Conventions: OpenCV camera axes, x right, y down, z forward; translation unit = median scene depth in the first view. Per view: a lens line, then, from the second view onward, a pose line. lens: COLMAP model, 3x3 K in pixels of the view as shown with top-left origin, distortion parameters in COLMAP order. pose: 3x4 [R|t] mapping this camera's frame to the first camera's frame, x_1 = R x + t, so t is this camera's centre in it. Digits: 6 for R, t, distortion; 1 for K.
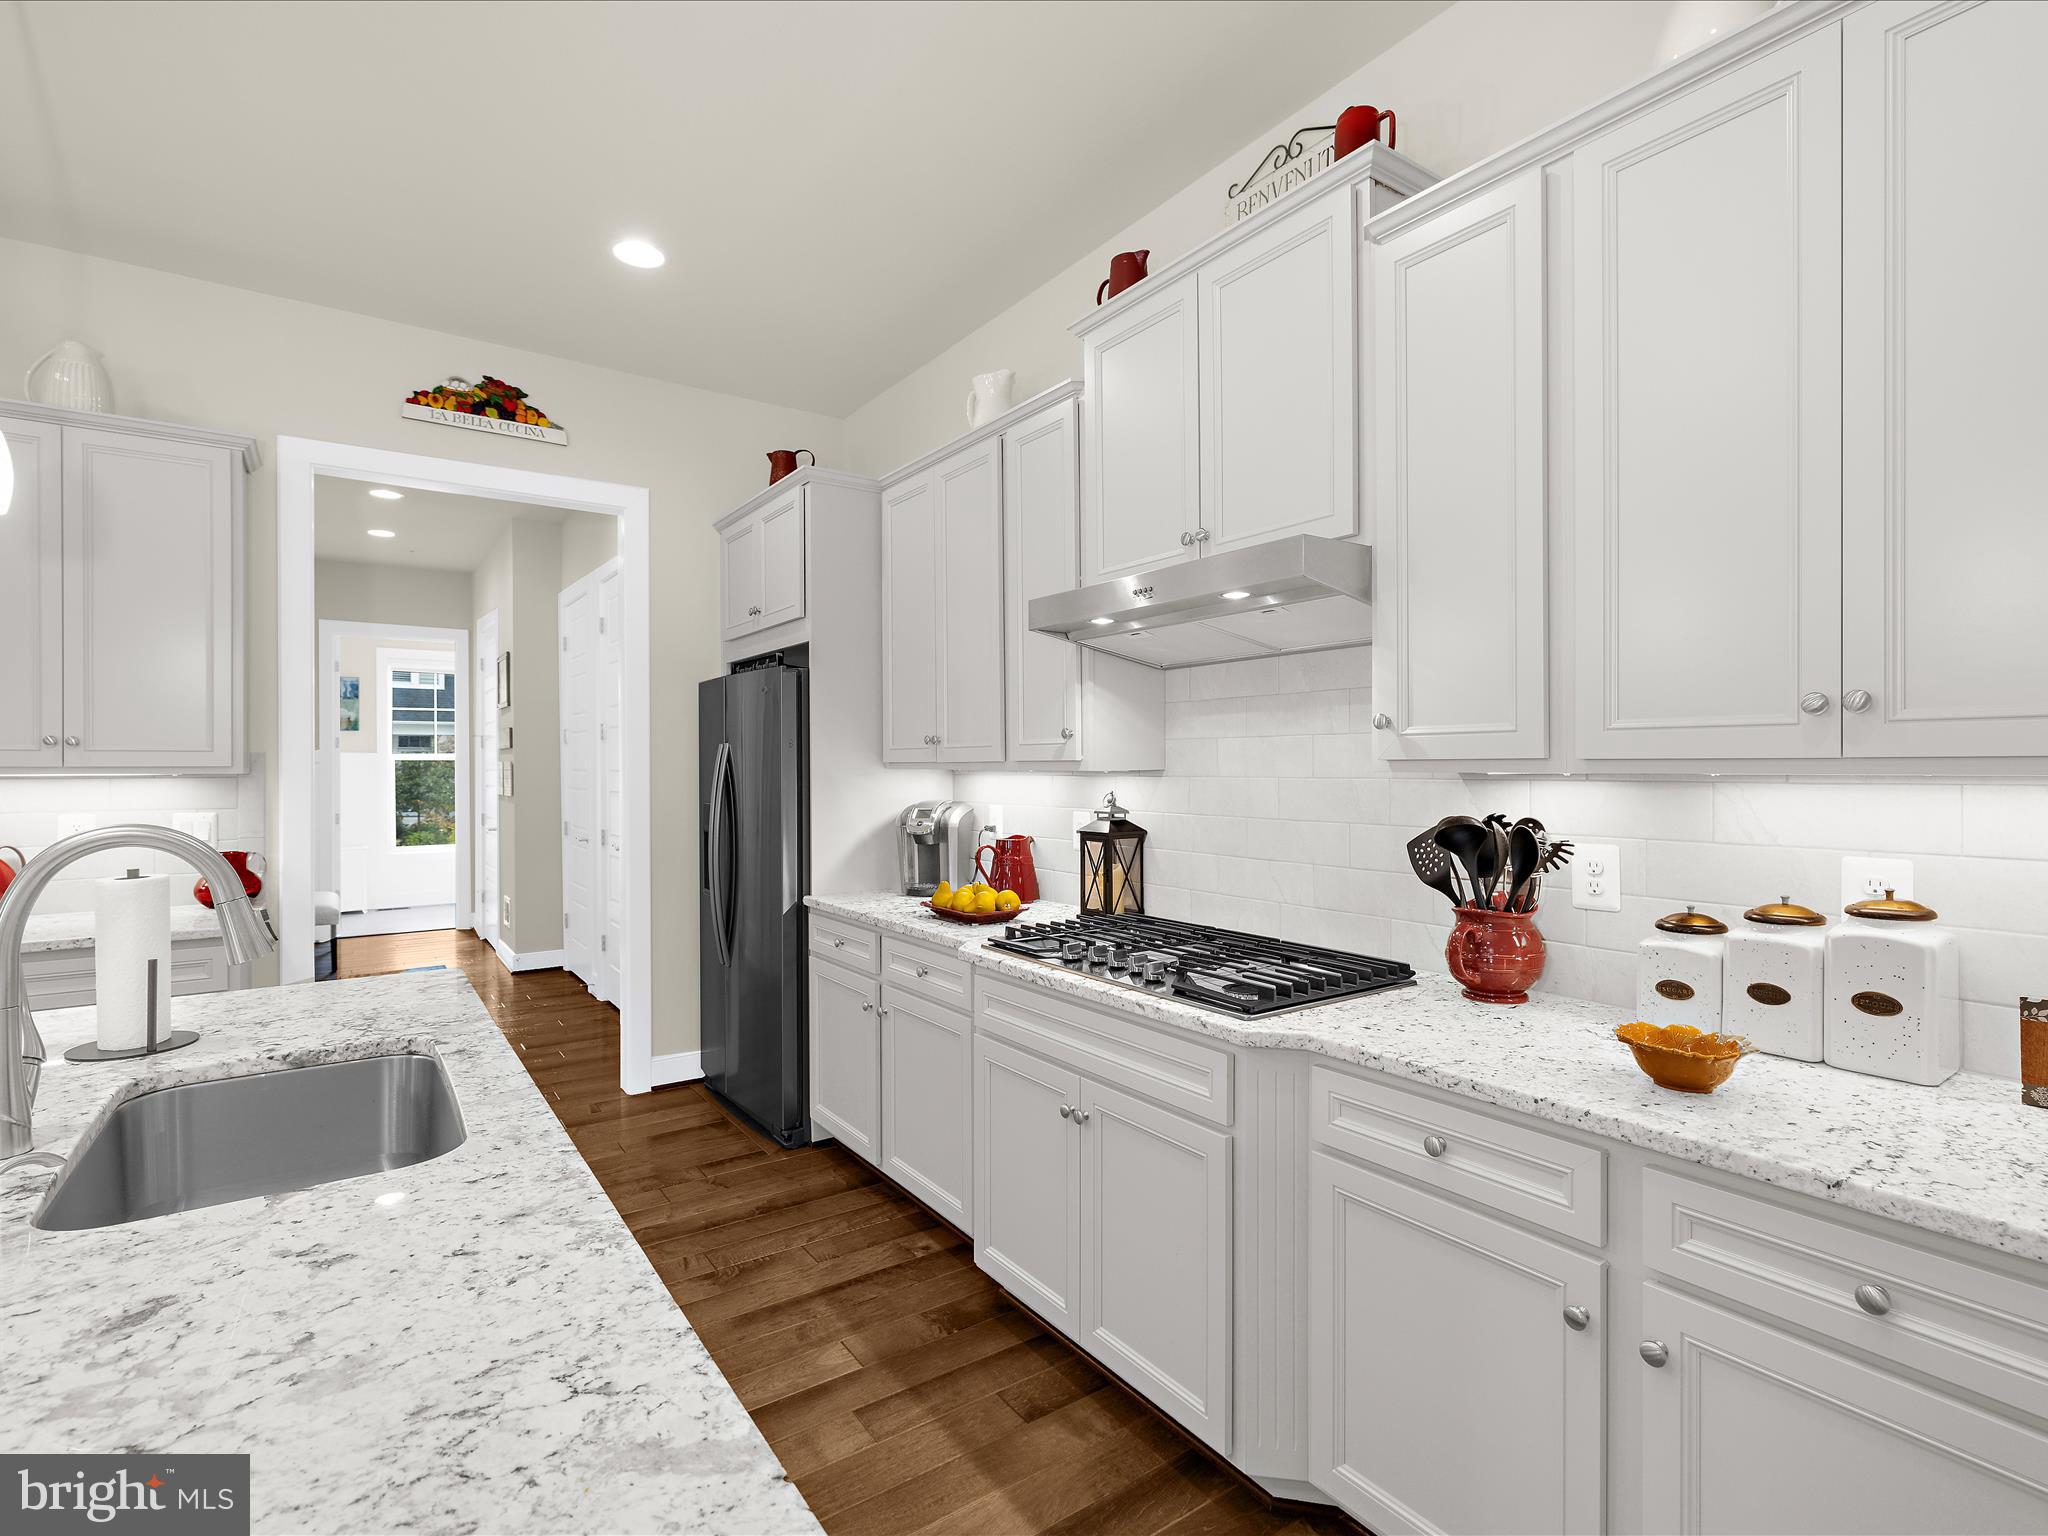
lens RADIAL K [[981.2, 0, 1019.1], [0, 981.2, 769.0], [0, 0, 1]] dist [0.006163, 0.000282]
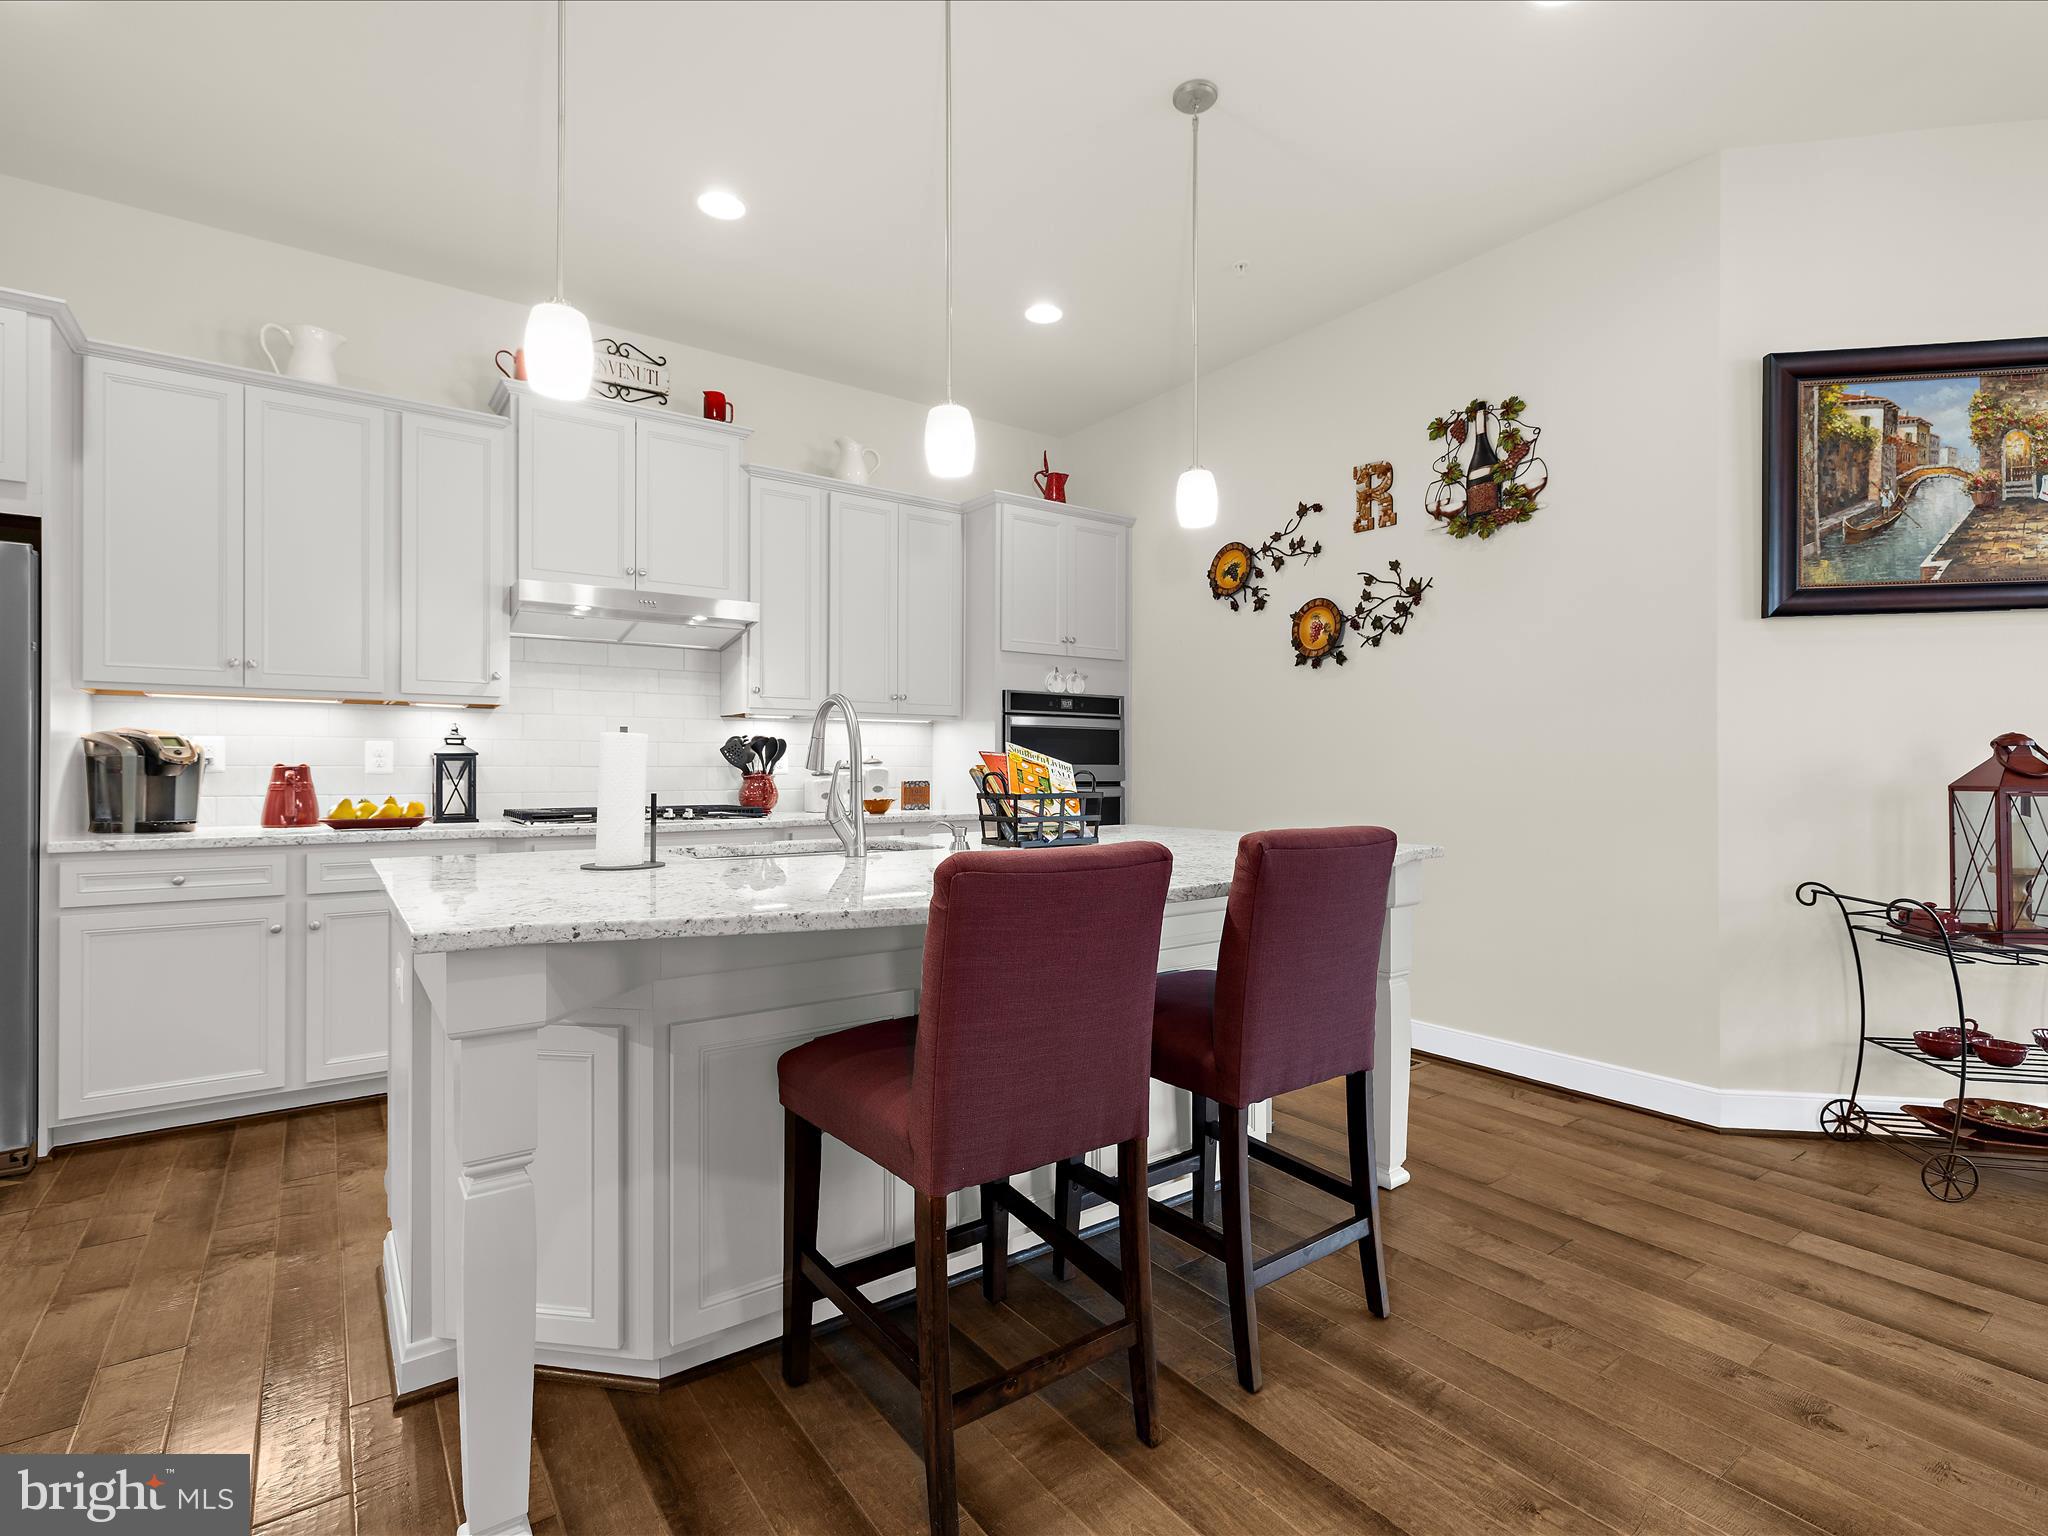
lens RADIAL K [[981.2, 0, 1023.2], [0, 981.2, 760.8], [0, 0, 1]] dist [0.006163, 0.000282]
pose [[-0.029888, 0.003825, 0.999546, -1.219185], [-0.000356, 0.999993, -0.003838, 0.078628], [-0.999553, -0.000471, -0.029886, 0.288413]]
